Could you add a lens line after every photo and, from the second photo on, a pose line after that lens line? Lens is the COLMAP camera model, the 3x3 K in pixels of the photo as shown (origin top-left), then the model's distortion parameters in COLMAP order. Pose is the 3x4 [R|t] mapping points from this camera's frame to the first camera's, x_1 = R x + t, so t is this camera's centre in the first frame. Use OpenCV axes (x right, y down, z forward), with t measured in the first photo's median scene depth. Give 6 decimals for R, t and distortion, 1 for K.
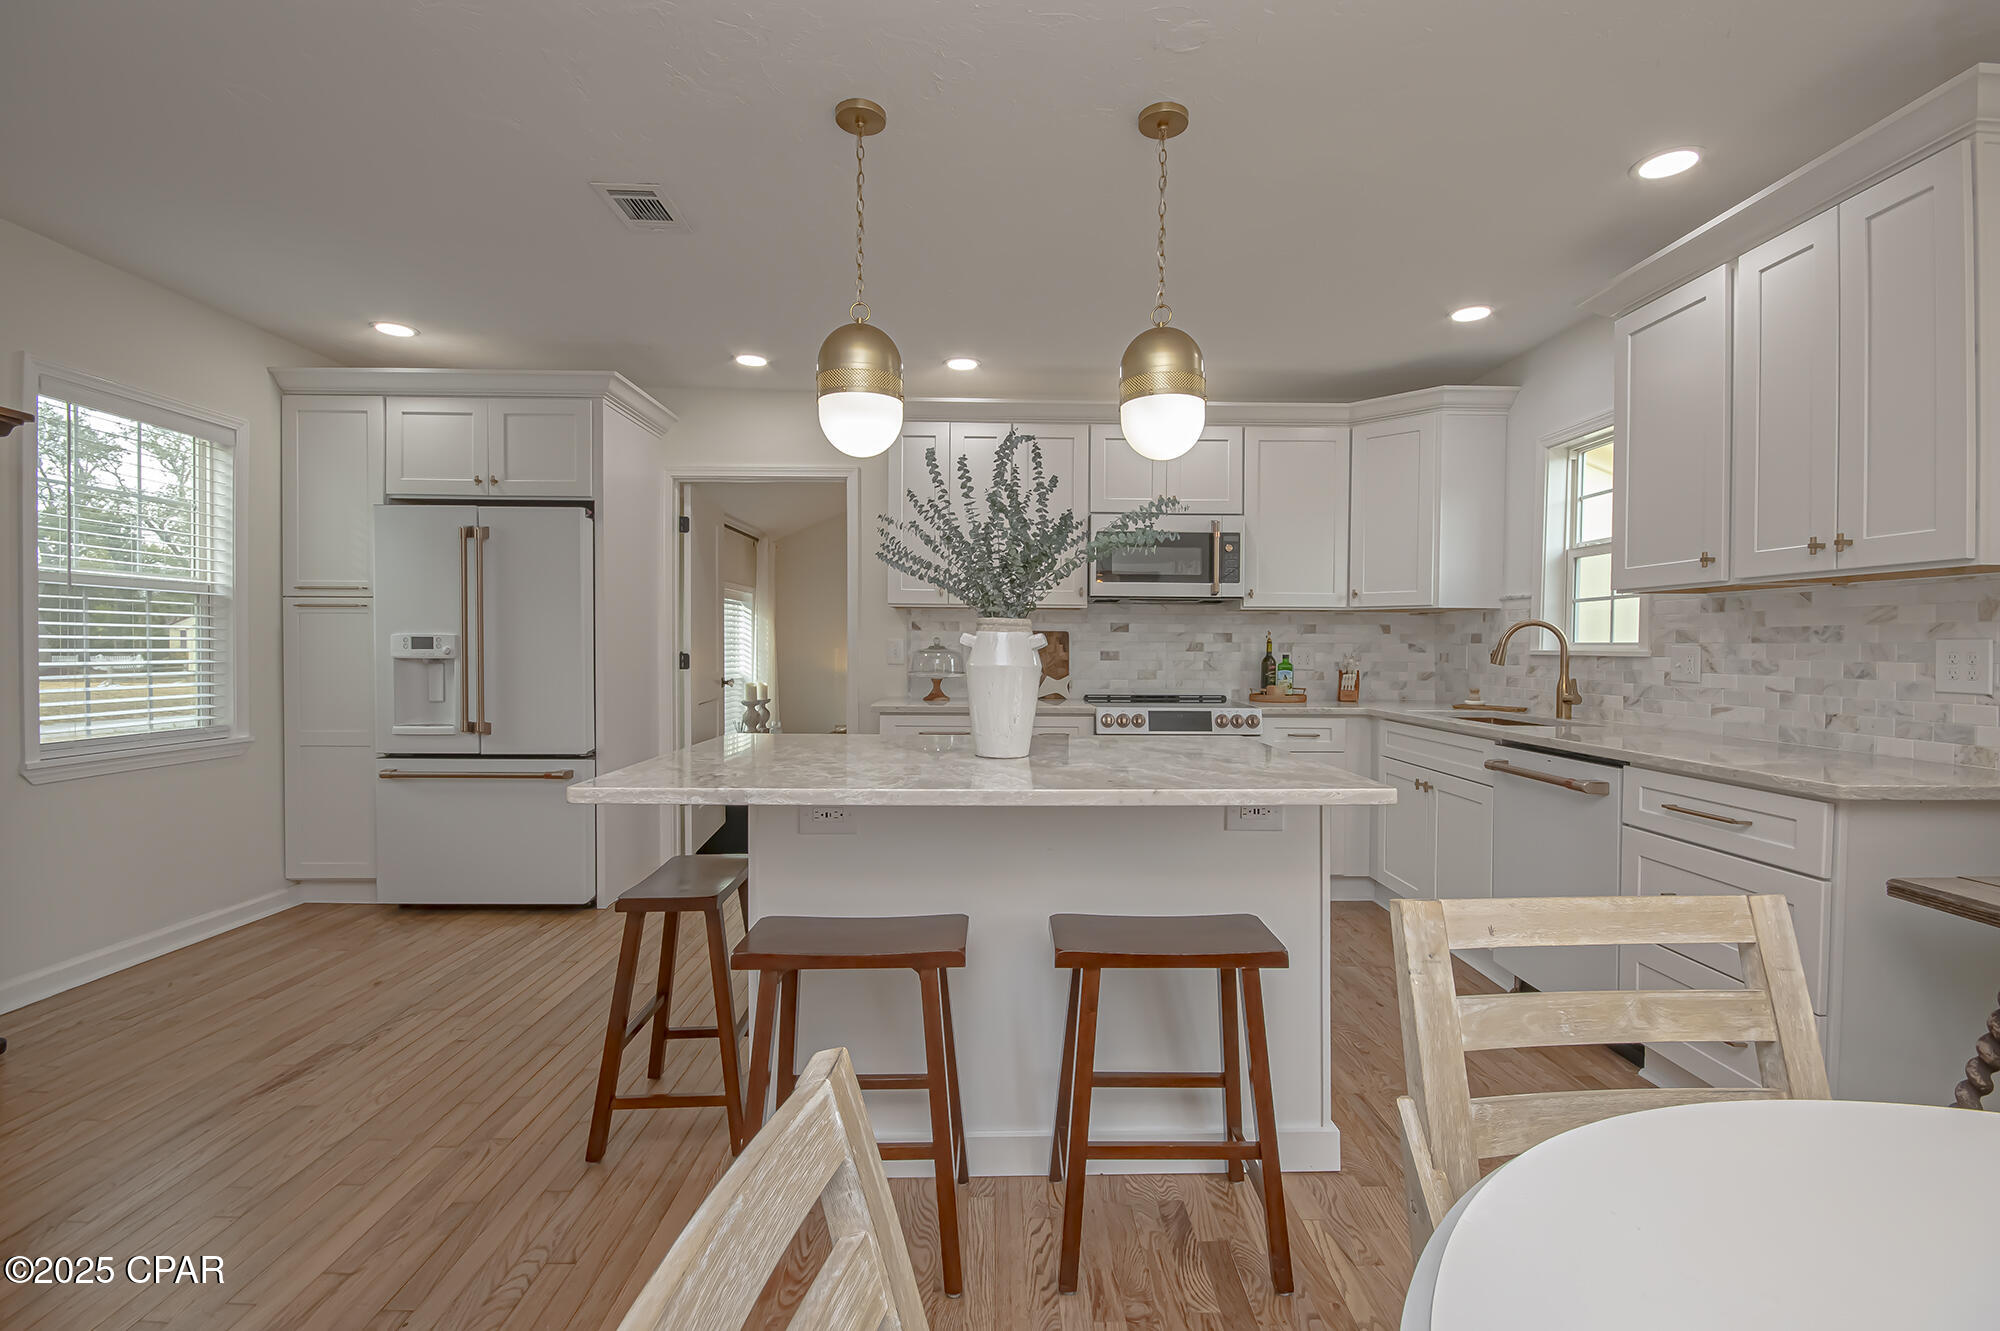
lens RADIAL K [[865.7, 0, 1001.6], [0, 865.7, 661.8], [0, 0, 1]] dist [-0.002256, -0.000302]
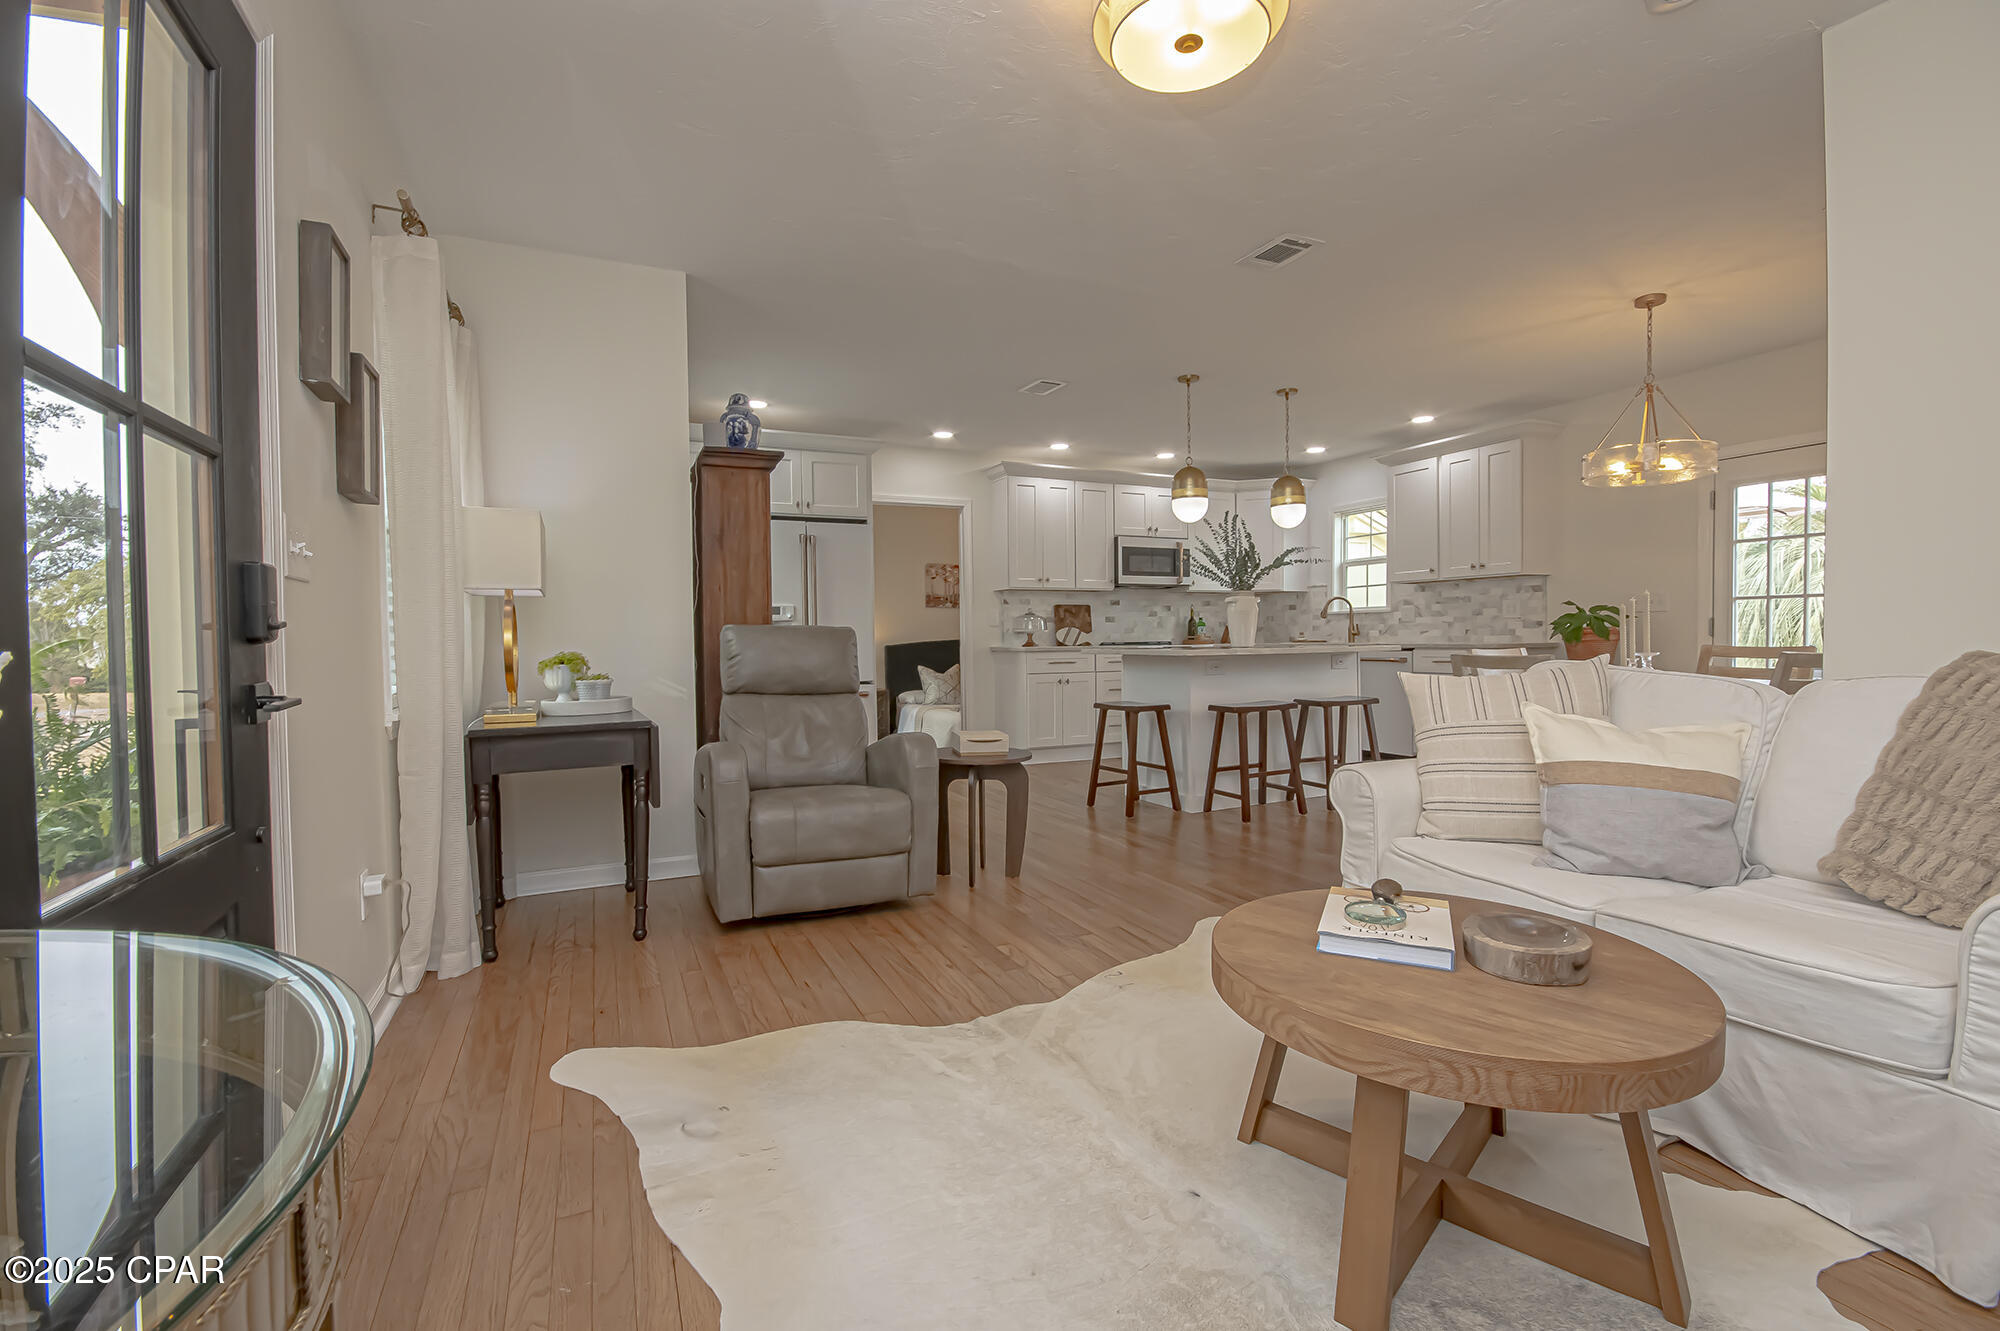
lens RADIAL K [[865.7, 0, 1002.2], [0, 865.7, 651.4], [0, 0, 1]] dist [-0.002256, -0.000302]
pose [[0.912387, -0.024123, 0.408617, -0.852765], [0.025305, 0.999677, 0.002515, 0.050969], [-0.408545, 0.008046, 0.912702, -0.499138]]
